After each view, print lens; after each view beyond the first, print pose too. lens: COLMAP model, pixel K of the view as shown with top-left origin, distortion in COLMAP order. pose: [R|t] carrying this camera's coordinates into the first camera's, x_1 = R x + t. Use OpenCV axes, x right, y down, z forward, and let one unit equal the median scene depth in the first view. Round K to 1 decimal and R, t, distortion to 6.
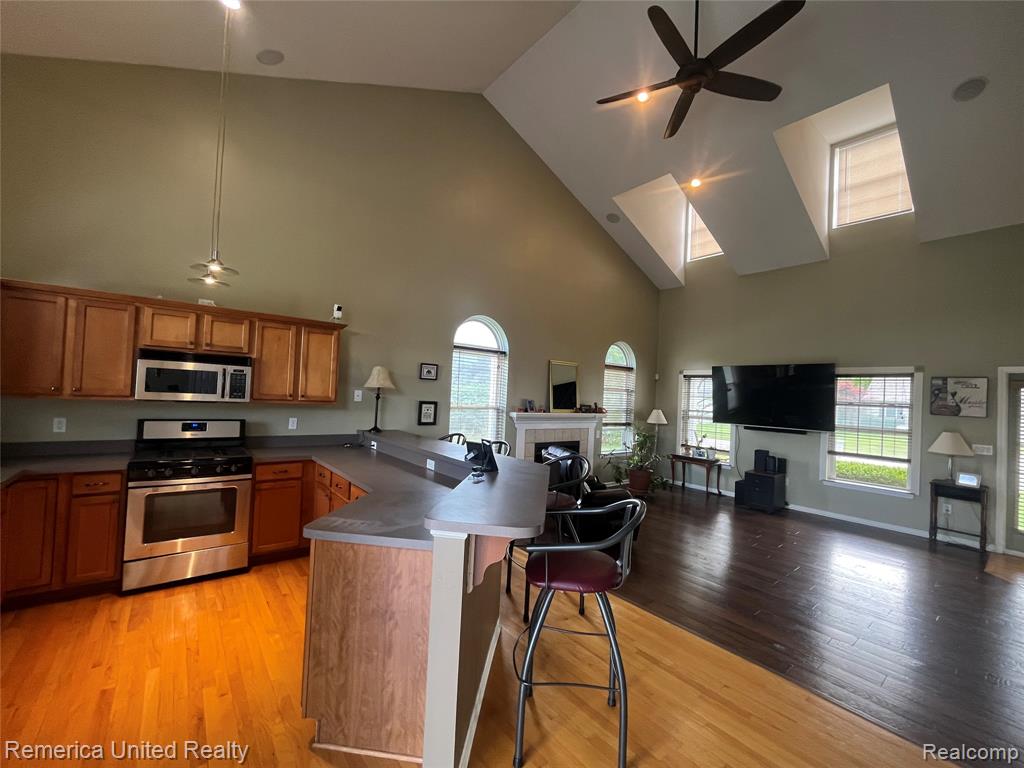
lens RADIAL K [[417.5, 0, 508.0], [0, 417.5, 385.1], [0, 0, 1]] dist [-0.003481, 0.000426]
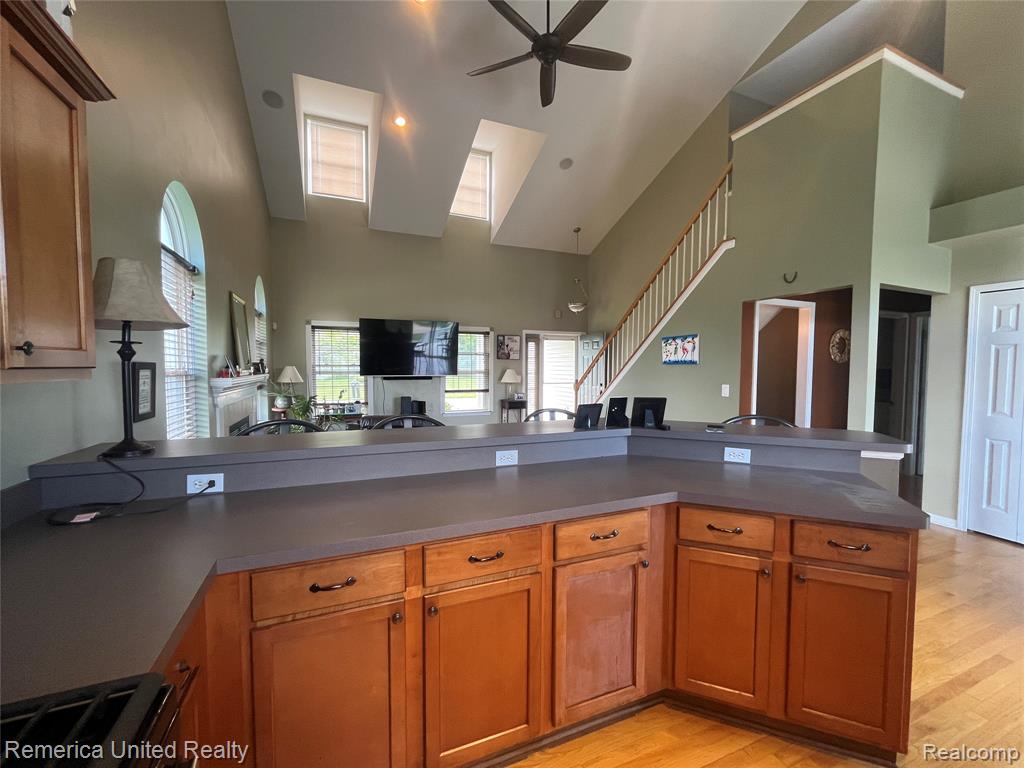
lens RADIAL K [[418.7, 0, 507.1], [0, 418.7, 383.2], [0, 0, 1]] dist [0.000778, -0.000044]
pose [[0.279052, -0.085728, 0.956442, -0.491160], [-0.012579, 0.995595, 0.092908, 0.014979], [-0.960193, -0.037957, 0.276745, 0.539507]]
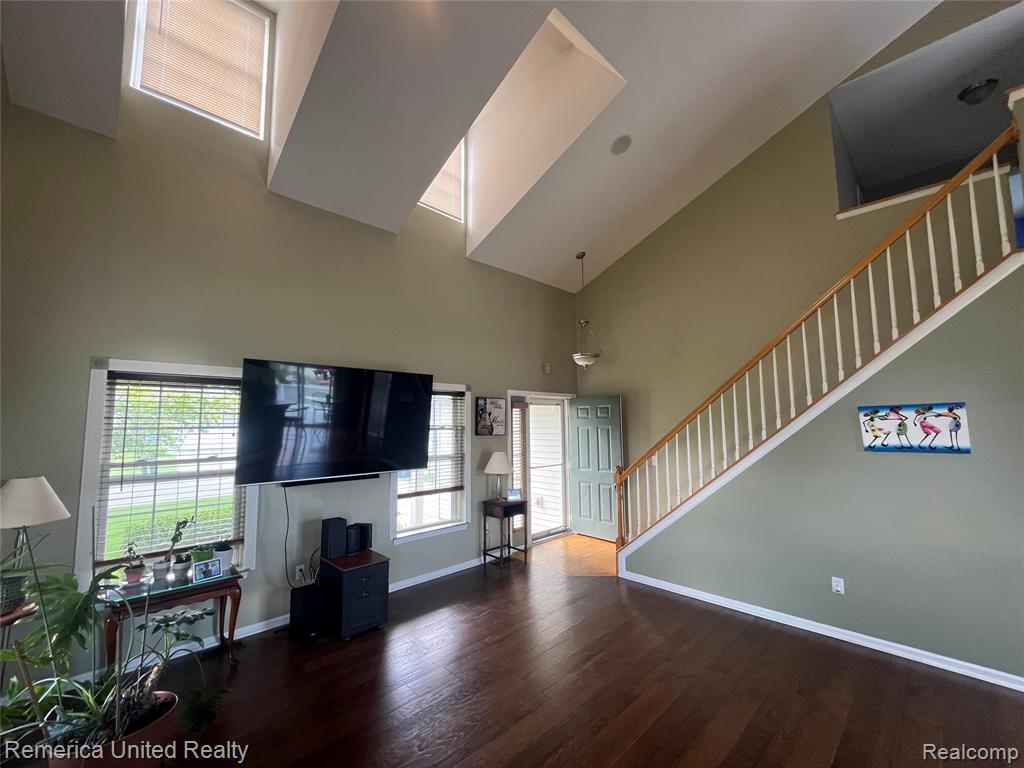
lens RADIAL K [[417.5, 0, 508.0], [0, 417.5, 385.1], [0, 0, 1]] dist [-0.003481, 0.000426]
pose [[-0.086276, 0.050221, 0.995005, 0.032133], [-0.016142, 0.998527, -0.051799, 0.002822], [-0.996140, -0.020531, -0.085338, 1.033525]]
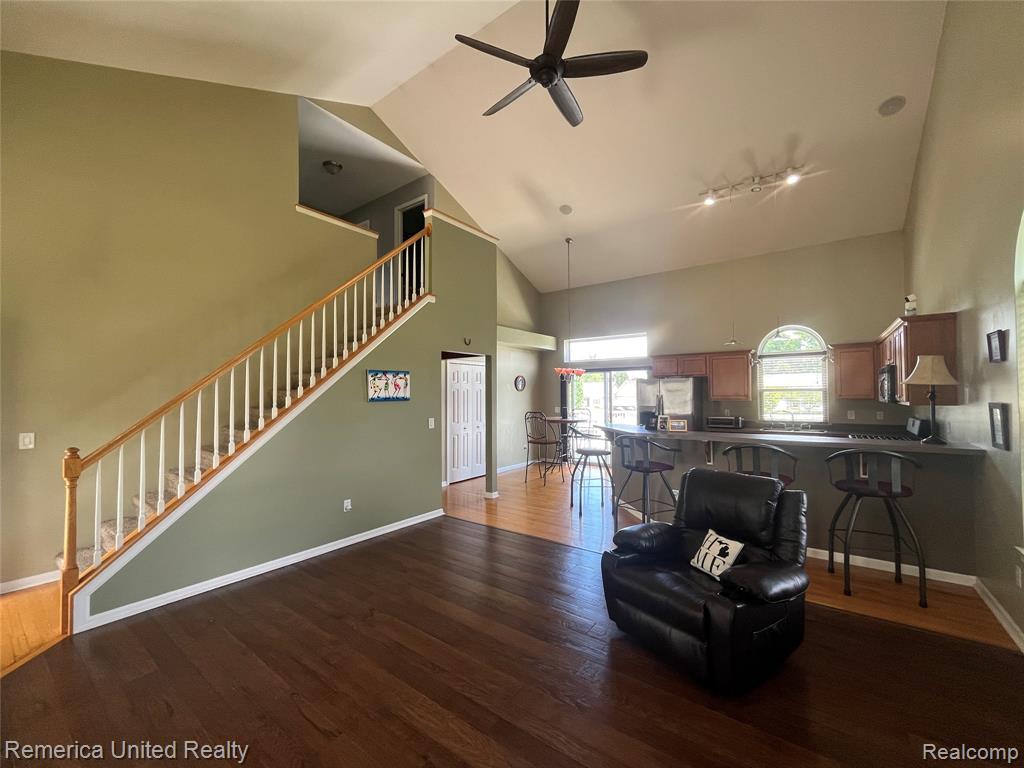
lens RADIAL K [[417.5, 0, 508.0], [0, 417.5, 385.1], [0, 0, 1]] dist [-0.003481, 0.000426]
pose [[-0.969158, -0.042277, -0.242786, 0.532387], [-0.029897, 0.998069, -0.054456, 0.063315], [0.244620, -0.045518, -0.968550, 1.359712]]
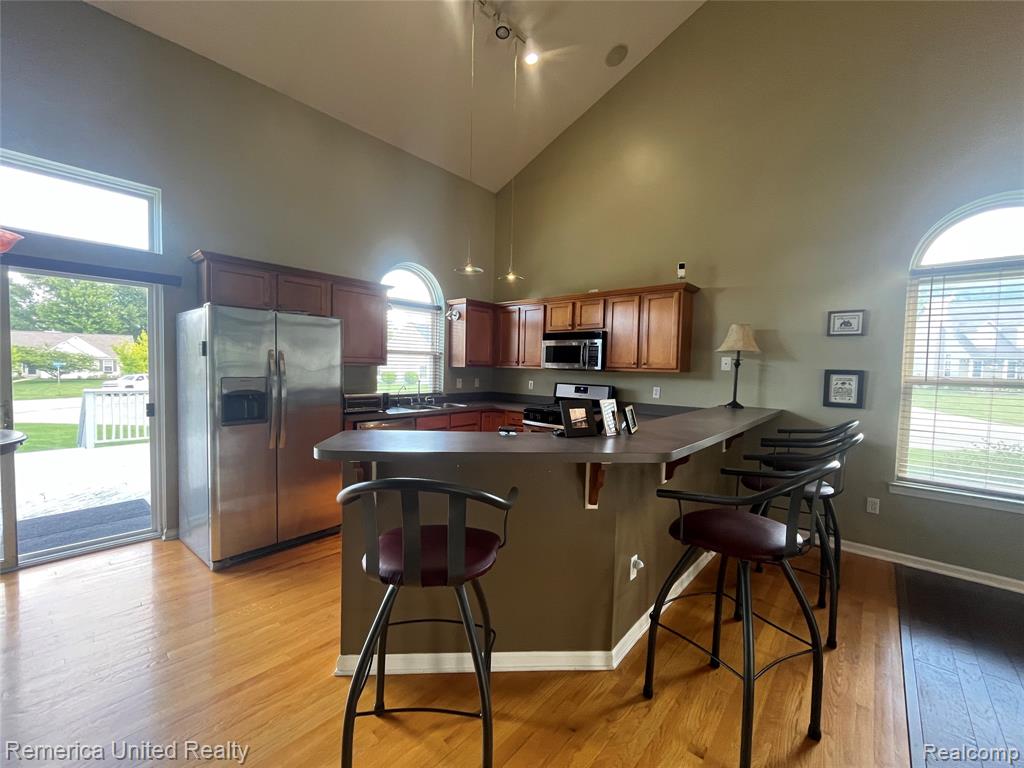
lens RADIAL K [[417.5, 0, 508.0], [0, 417.5, 385.1], [0, 0, 1]] dist [-0.003481, 0.000426]
pose [[0.169530, 0.004047, -0.985517, 0.347773], [0.008576, 0.999948, 0.005581, 0.053777], [0.985488, -0.009398, 0.169487, 0.388876]]
